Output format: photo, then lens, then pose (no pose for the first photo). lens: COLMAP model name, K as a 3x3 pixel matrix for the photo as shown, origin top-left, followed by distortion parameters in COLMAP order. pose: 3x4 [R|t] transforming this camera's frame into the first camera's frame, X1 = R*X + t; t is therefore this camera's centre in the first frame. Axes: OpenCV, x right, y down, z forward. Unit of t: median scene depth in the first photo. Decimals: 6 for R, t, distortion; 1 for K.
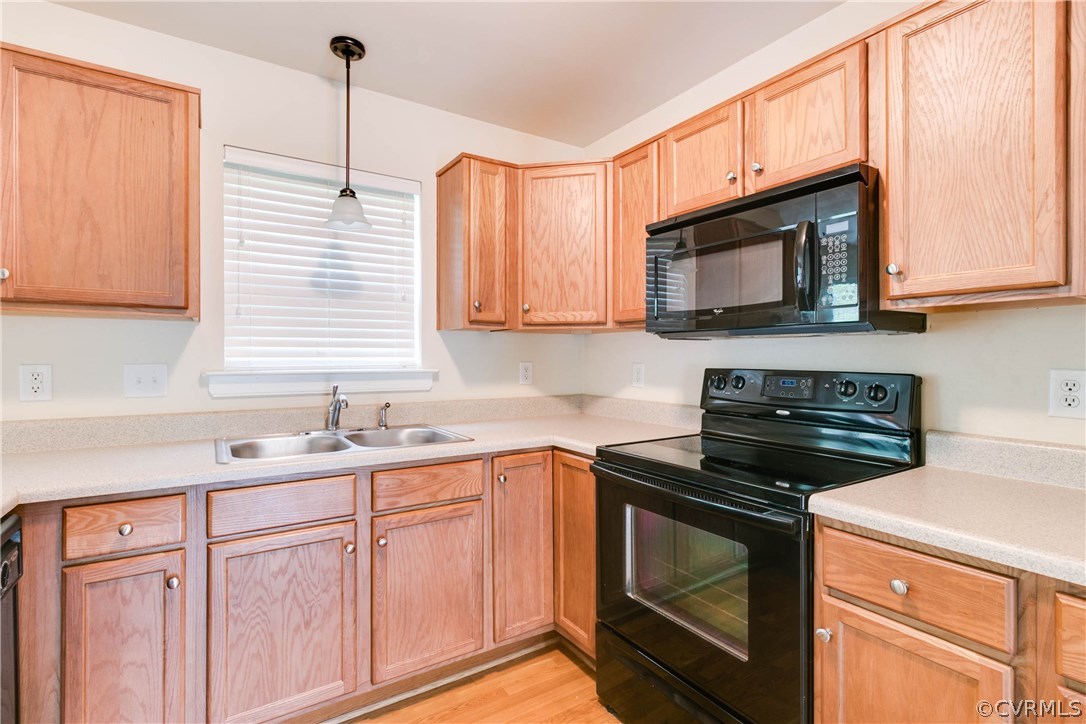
lens RADIAL K [[513.7, 0, 544.4], [0, 513.7, 356.4], [0, 0, 1]] dist [0.003168, 0.001050]
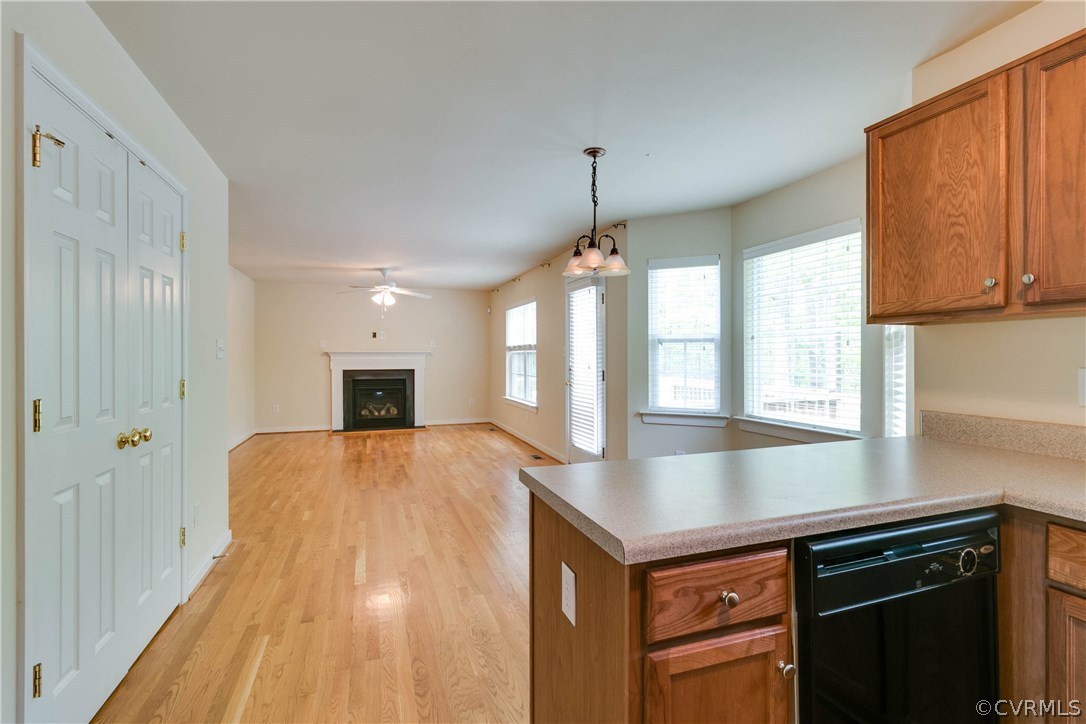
lens RADIAL K [[513.7, 0, 551.0], [0, 513.7, 354.1], [0, 0, 1]] dist [0.003168, 0.001050]
pose [[-0.214095, -0.004557, -0.976802, 0.138478], [0.007015, 0.999956, -0.006203, -0.009315], [0.976788, -0.008180, -0.214054, 0.252885]]
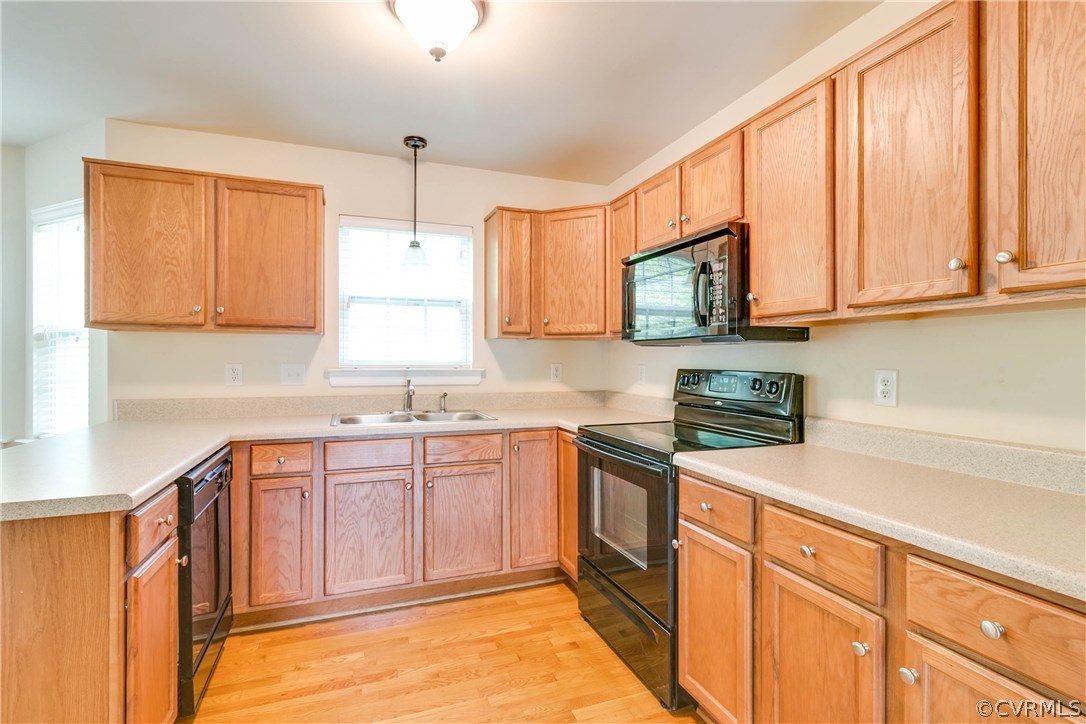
lens RADIAL K [[513.7, 0, 521.2], [0, 513.7, 359.5], [0, 0, 1]] dist [0.003168, 0.001050]
pose [[0.969244, 0.002789, -0.246085, 0.296658], [-0.002474, 0.999996, 0.001587, -0.000813], [0.246088, -0.000929, 0.969247, -0.358879]]
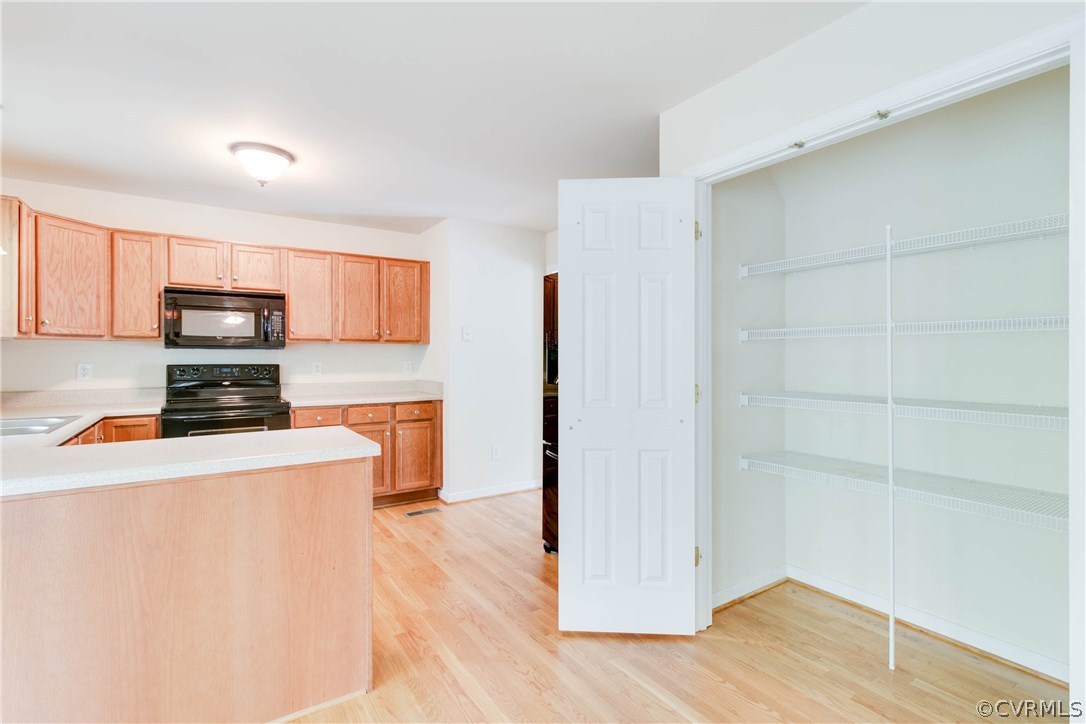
lens RADIAL K [[513.7, 0, 537.9], [0, 513.7, 358.0], [0, 0, 1]] dist [0.003168, 0.001050]
pose [[-0.018303, -0.006816, 0.999809, -1.821993], [-0.002729, 0.999973, 0.006767, -0.019983], [-0.999829, -0.002604, -0.018321, -0.314485]]
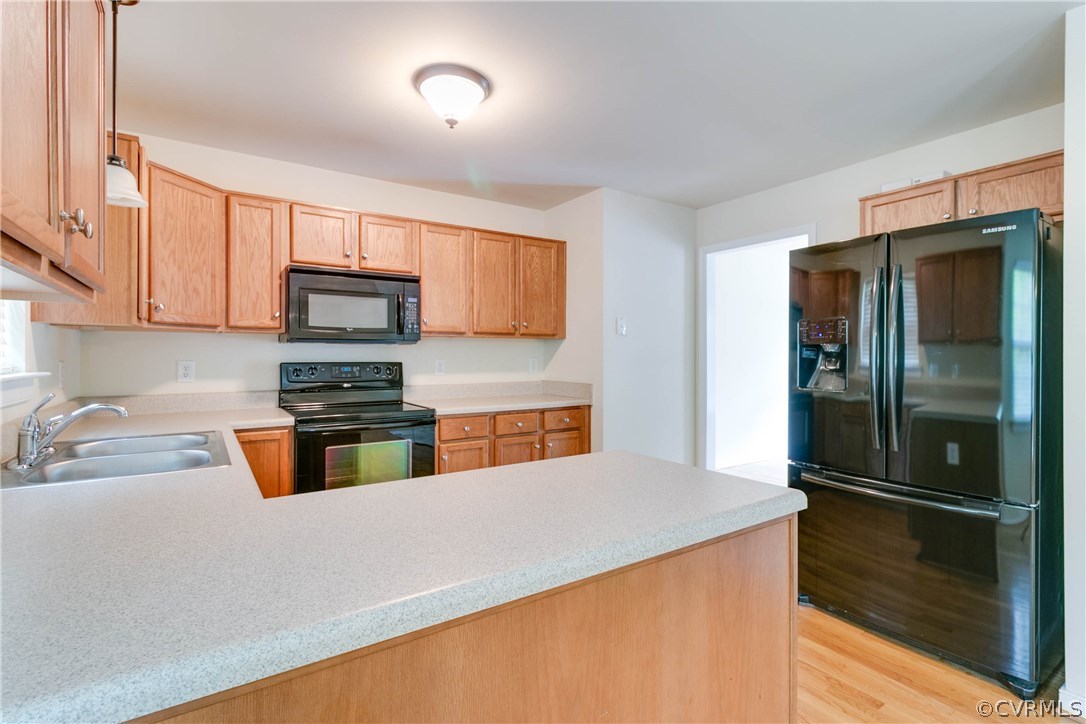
lens RADIAL K [[513.7, 0, 539.7], [0, 513.7, 357.4], [0, 0, 1]] dist [0.003168, 0.001050]
pose [[-0.022197, -0.009744, 0.999706, -1.404132], [-0.004136, 0.999945, 0.009655, -0.011193], [-0.999745, -0.003920, -0.022236, 0.363644]]
